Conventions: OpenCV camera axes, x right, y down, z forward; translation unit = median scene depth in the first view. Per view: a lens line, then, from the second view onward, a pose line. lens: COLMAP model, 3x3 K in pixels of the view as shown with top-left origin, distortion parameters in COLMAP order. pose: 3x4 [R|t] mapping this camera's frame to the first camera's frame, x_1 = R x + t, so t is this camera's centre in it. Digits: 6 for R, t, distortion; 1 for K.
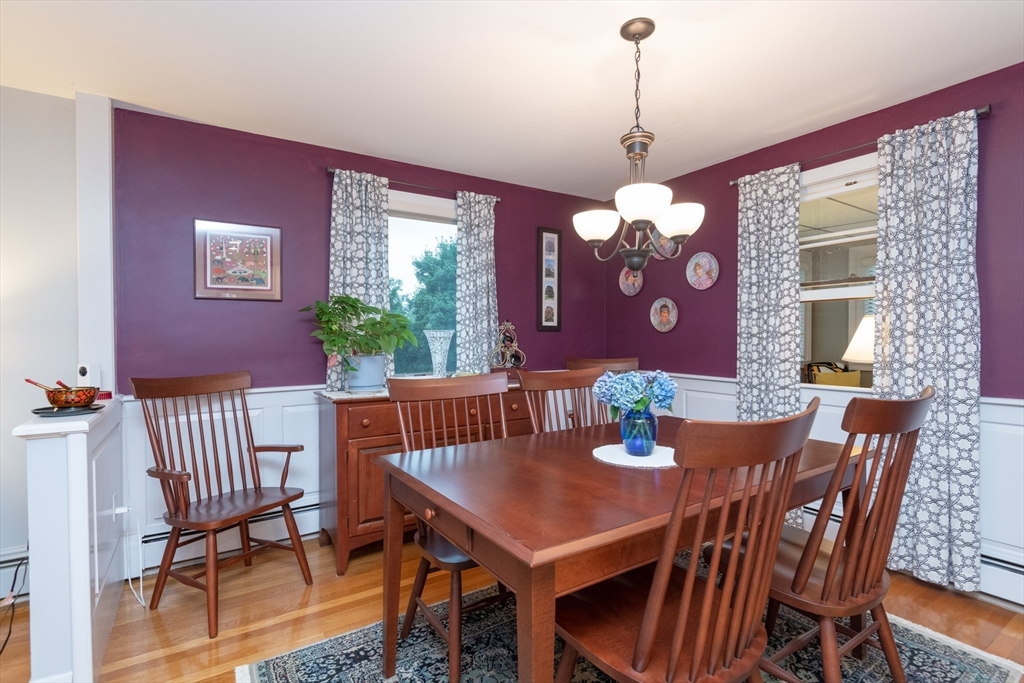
lens RADIAL K [[489.5, 0, 512.0], [0, 489.5, 341.5], [0, 0, 1]] dist [0.025949, -0.022744]
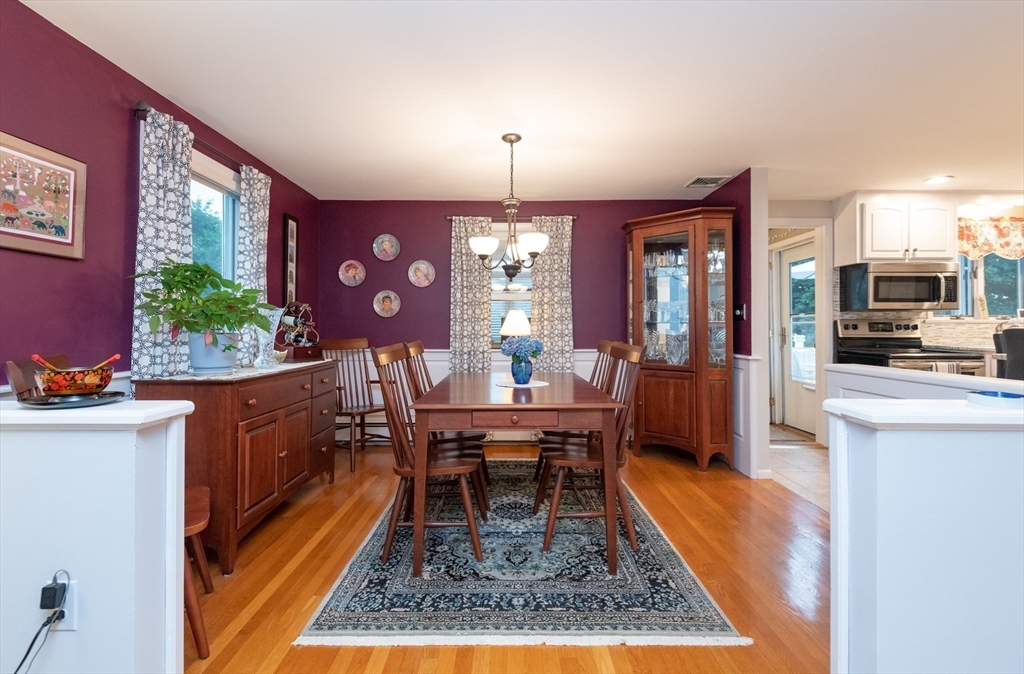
lens RADIAL K [[476.8, 0, 517.8], [0, 476.8, 320.9], [0, 0, 1]] dist [0.019217, -0.018311]
pose [[0.534273, 0.018128, 0.845118, -0.702365], [0.006189, 0.999659, -0.025355, 0.029770], [-0.845289, 0.018777, 0.533979, 0.062491]]
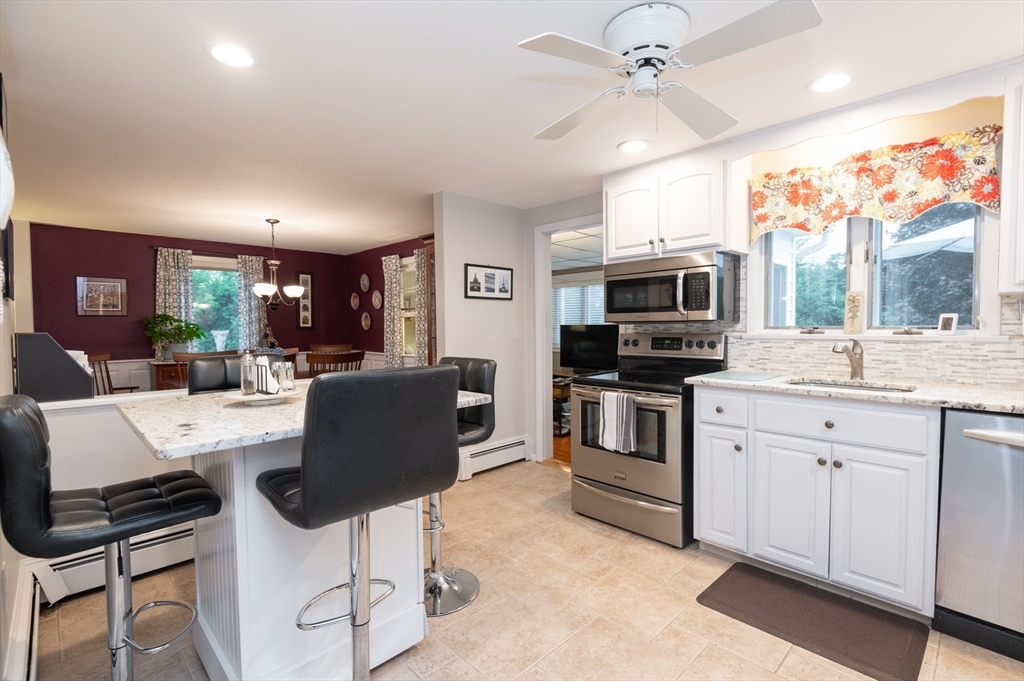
lens RADIAL K [[467.9, 0, 527.5], [0, 467.9, 342.6], [0, 0, 1]] dist [0.002762, -0.011892]
pose [[0.973402, -0.008629, 0.228939, 0.630586], [0.003781, 0.999759, 0.021606, -0.010249], [-0.229071, -0.020165, 0.973201, -1.125076]]
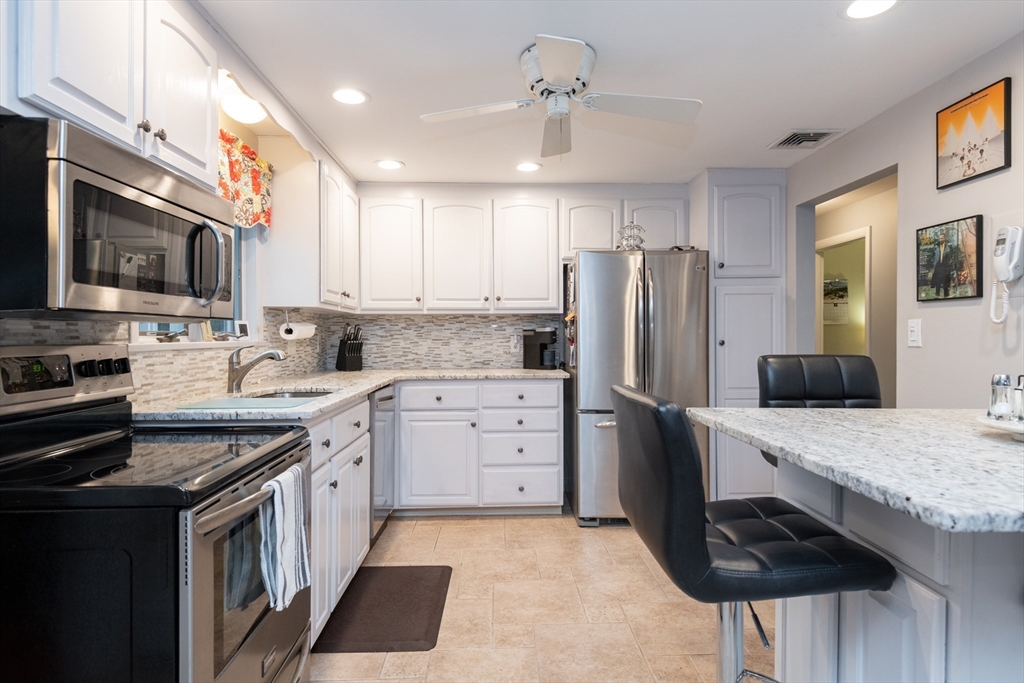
lens RADIAL K [[553.8, 0, 512.0], [0, 553.8, 341.5], [0, 0, 1]] dist [0.000681, -0.000021]
pose [[-0.865844, 0.001017, 0.500314, 0.586226], [0.013592, 0.999677, 0.021490, -0.016434], [-0.500130, 0.025407, -0.865577, 0.123083]]
